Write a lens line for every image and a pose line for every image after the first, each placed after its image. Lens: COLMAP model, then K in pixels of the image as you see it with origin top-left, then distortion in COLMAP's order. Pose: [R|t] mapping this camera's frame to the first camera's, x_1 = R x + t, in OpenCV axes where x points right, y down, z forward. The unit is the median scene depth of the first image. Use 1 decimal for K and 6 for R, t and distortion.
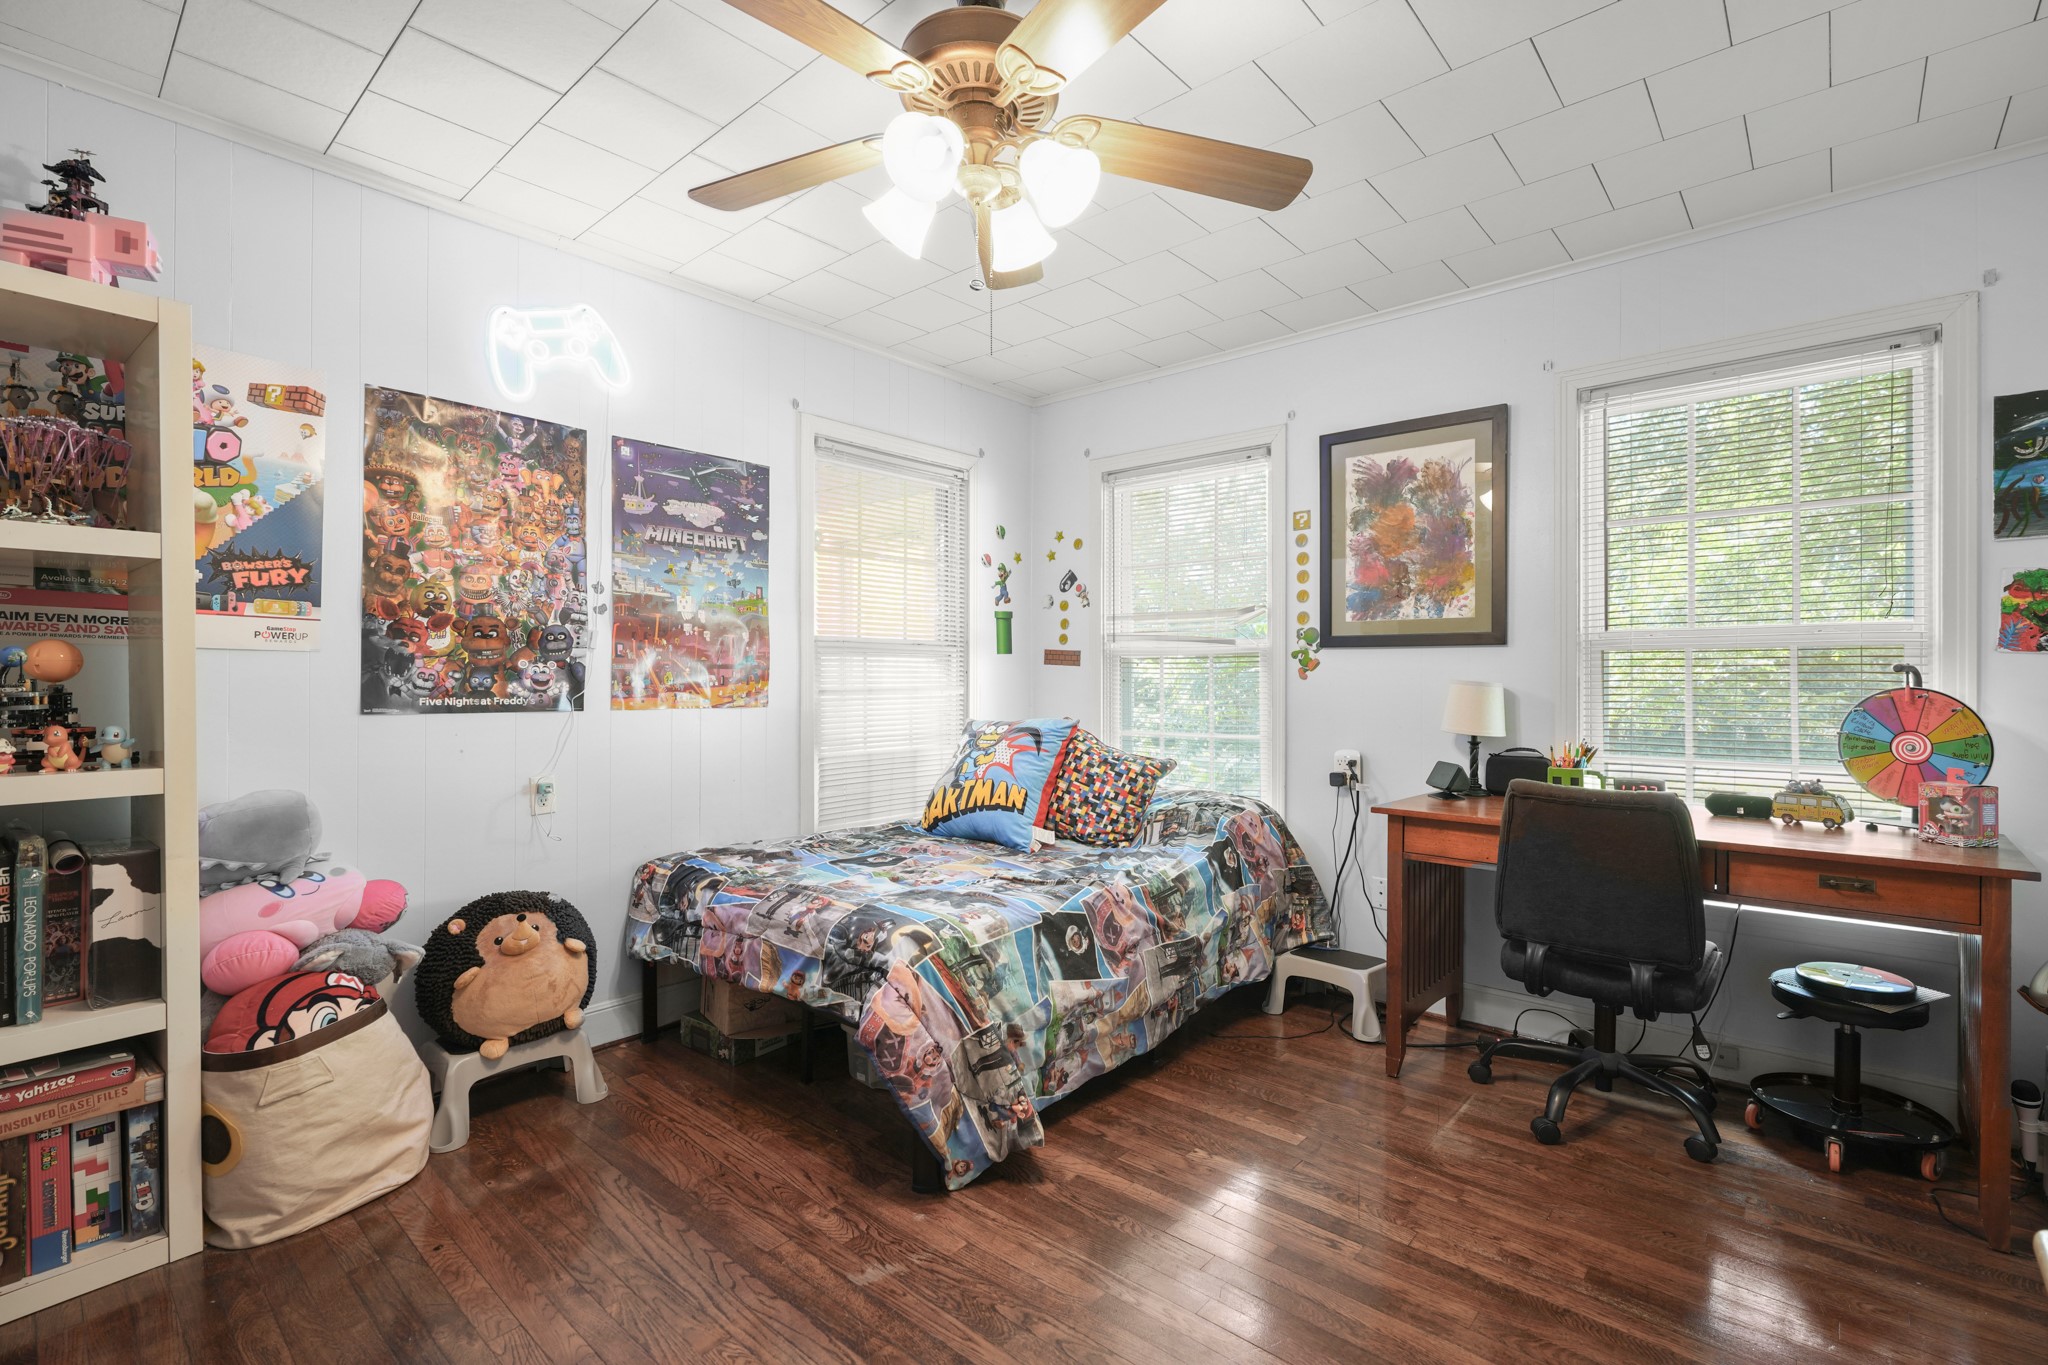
lens RADIAL K [[939.1, 0, 1022.0], [0, 939.1, 681.3], [0, 0, 1]] dist [-0.003482, -0.000811]
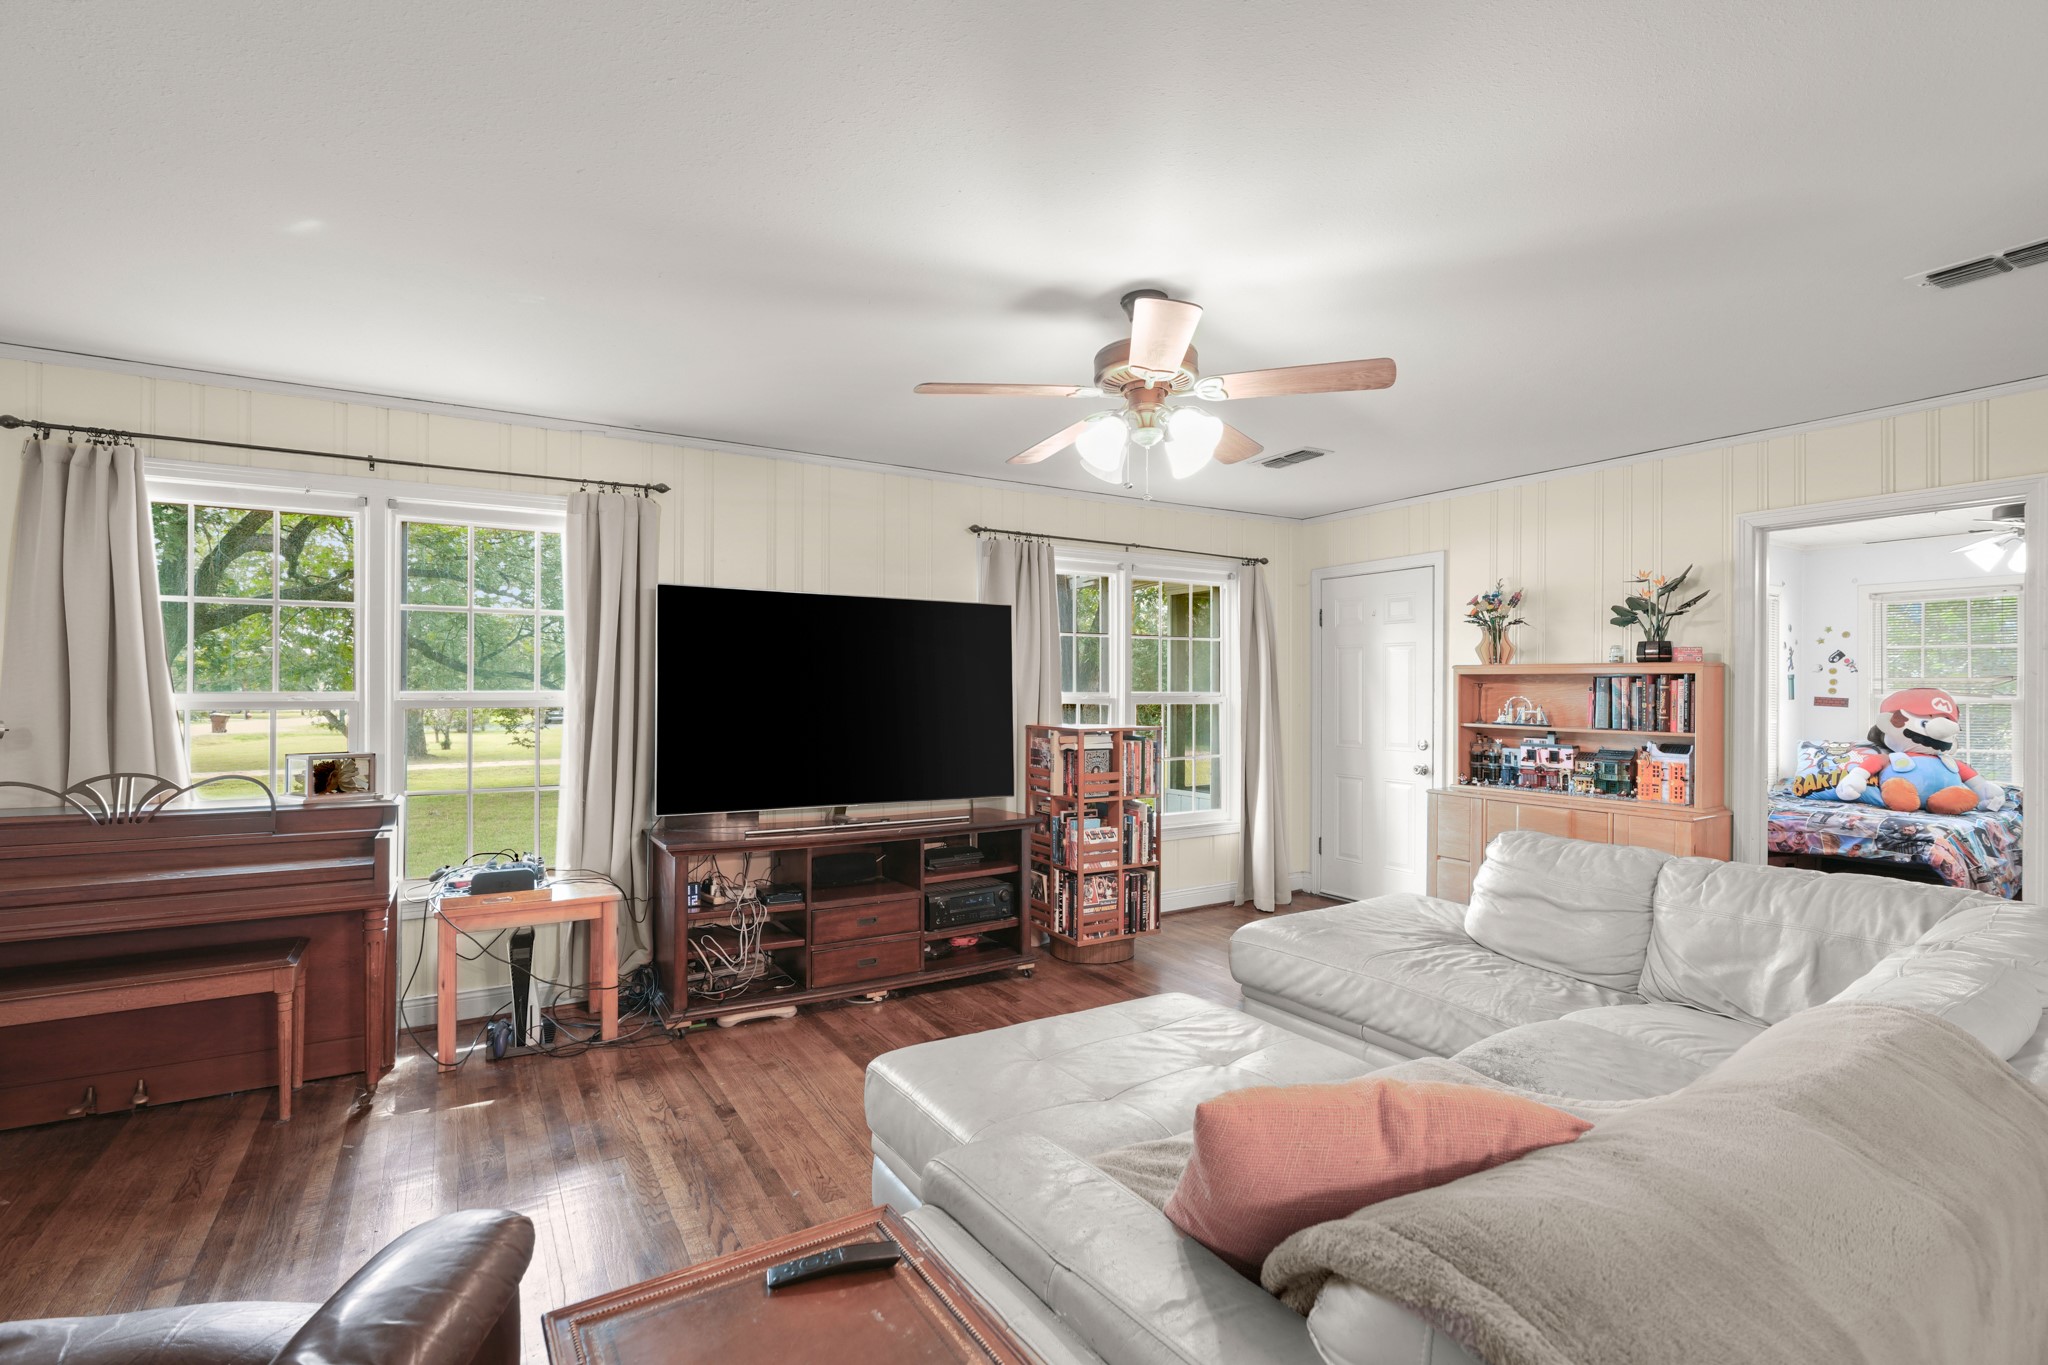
lens RADIAL K [[939.1, 0, 1022.5], [0, 939.1, 689.2], [0, 0, 1]] dist [-0.003482, -0.000811]
pose [[0.956452, 0.001406, -0.291886, -0.945948], [-0.003416, 0.999974, -0.006378, -0.035976], [0.291869, 0.007097, 0.956432, -1.134861]]
